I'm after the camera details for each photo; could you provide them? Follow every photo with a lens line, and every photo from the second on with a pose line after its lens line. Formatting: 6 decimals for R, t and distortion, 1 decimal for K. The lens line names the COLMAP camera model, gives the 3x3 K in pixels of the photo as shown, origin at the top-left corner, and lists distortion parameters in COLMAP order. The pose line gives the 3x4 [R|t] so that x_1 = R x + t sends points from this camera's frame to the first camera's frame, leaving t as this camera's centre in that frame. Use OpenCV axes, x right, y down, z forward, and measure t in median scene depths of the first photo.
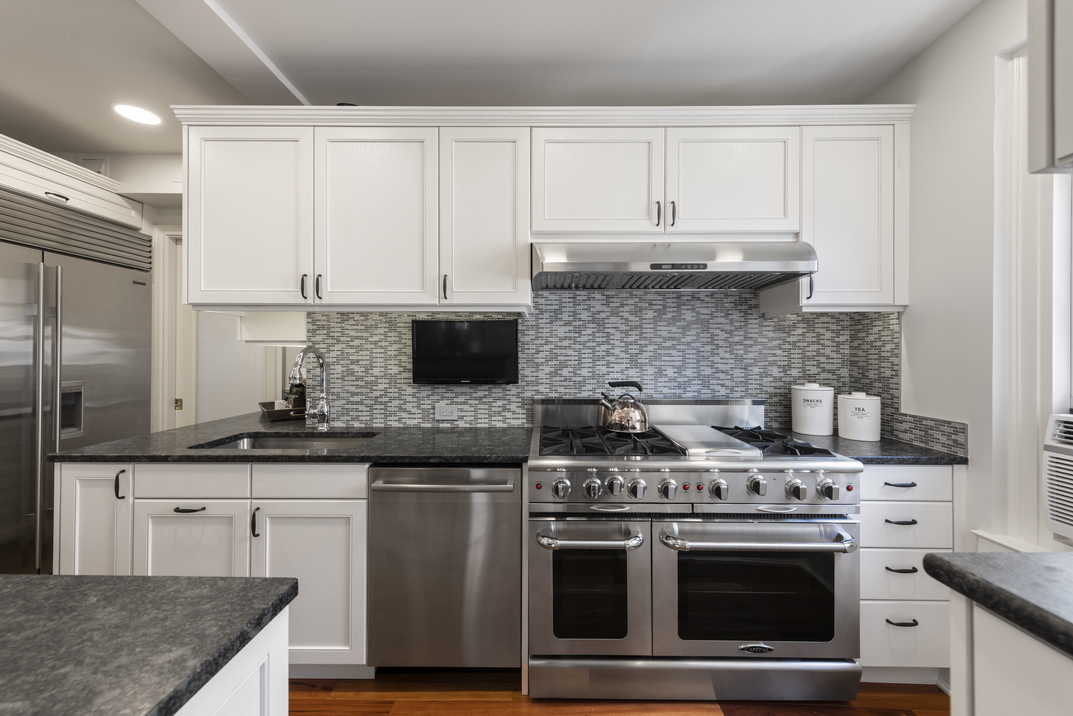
lens RADIAL K [[423.9, 0, 536.5], [0, 423.9, 358.0], [0, 0, 1]] dist [0.000111, -0.000019]
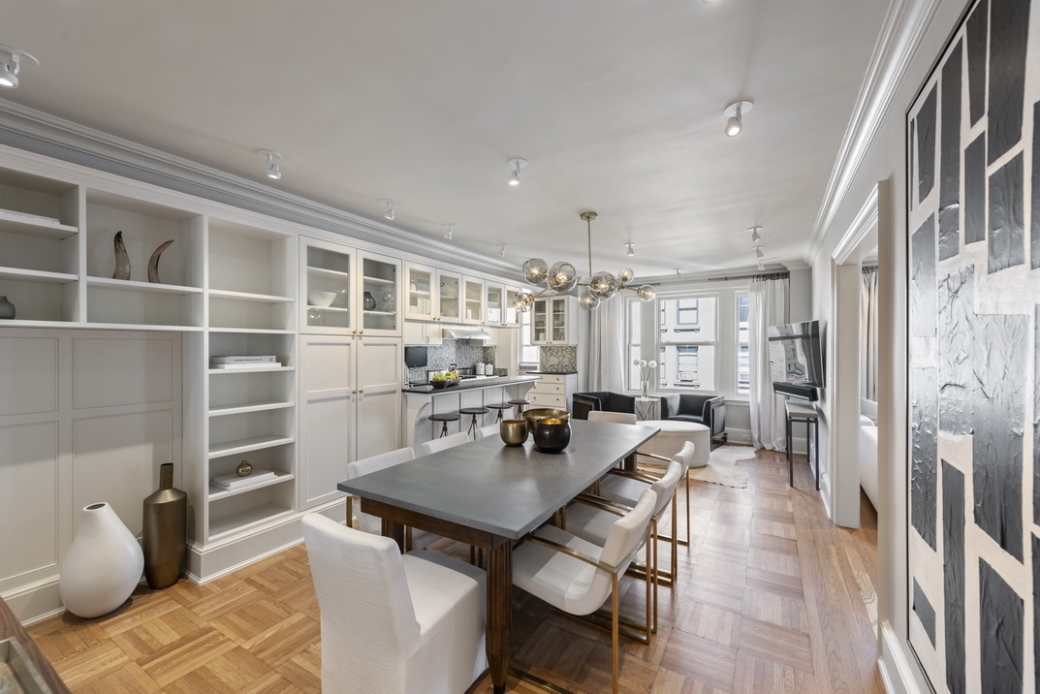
lens RADIAL K [[410.8, 0, 520.0], [0, 410.8, 347.0], [0, 0, 1]] dist [0.000111, -0.000019]
pose [[0.513588, -0.004213, 0.858027, -2.775857], [0.000404, 0.999989, 0.004668, -0.119584], [-0.858037, -0.002050, 0.513584, -1.504404]]
